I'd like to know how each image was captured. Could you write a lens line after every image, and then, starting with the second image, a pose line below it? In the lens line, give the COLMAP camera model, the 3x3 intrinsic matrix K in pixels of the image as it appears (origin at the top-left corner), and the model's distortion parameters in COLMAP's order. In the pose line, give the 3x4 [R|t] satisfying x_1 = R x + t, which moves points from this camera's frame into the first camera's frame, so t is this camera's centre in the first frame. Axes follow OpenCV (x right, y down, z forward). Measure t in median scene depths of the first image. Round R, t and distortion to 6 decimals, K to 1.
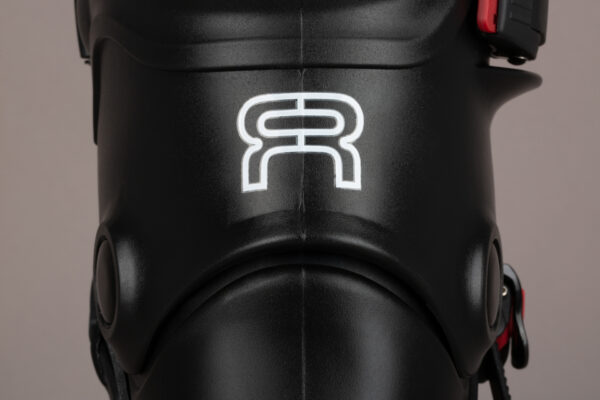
lens RADIAL K [[1966.2, 0, 301.0], [0, 1966.2, 199.8], [0, 0, 1]] dist [-0.085165, 0.000000]
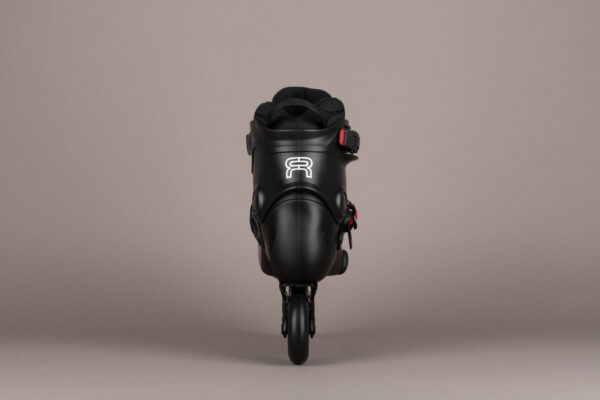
lens RADIAL K [[1966.2, 0, 299.8], [0, 1966.2, 200.1], [0, 0, 1]] dist [-0.085165, 0.000000]
pose [[0.999009, -0.002037, -0.044464, 0.202725], [-0.003019, 0.993550, -0.113351, 0.556702], [0.044408, 0.113373, 0.992560, -3.489258]]
